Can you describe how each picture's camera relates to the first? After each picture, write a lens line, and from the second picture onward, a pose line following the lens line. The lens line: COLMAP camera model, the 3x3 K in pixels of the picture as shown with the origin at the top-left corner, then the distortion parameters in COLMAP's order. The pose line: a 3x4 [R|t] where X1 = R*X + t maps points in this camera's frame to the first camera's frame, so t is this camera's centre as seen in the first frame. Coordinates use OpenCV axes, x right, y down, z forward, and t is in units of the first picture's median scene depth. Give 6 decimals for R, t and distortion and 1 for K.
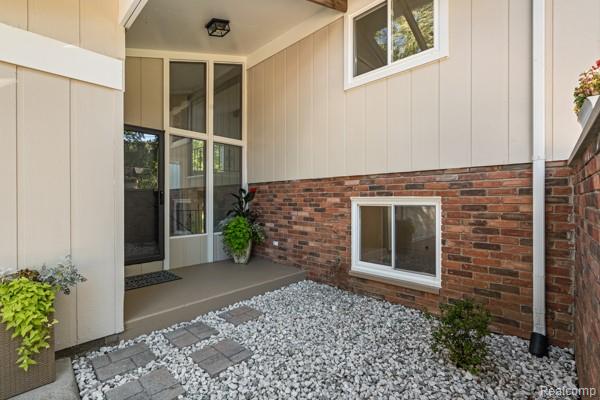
lens RADIAL K [[273.7, 0, 297.1], [0, 273.7, 199.9], [0, 0, 1]] dist [-0.009862, 0.003521]
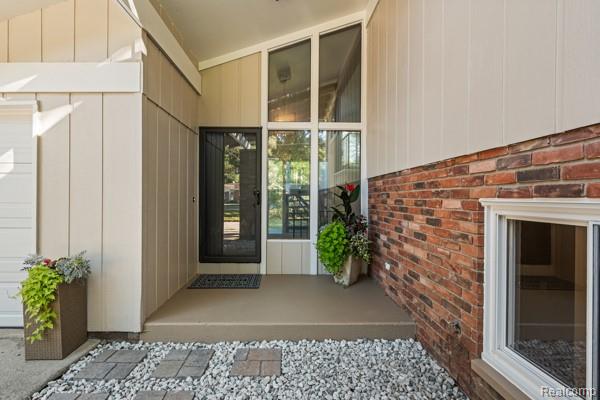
lens RADIAL K [[273.7, 0, 299.9], [0, 273.7, 198.6], [0, 0, 1]] dist [-0.009862, 0.003521]
pose [[0.692028, 0.007364, -0.721833, 0.297653], [-0.005183, 0.999973, 0.005231, -0.010888], [0.721852, 0.000121, 0.692048, 0.445179]]
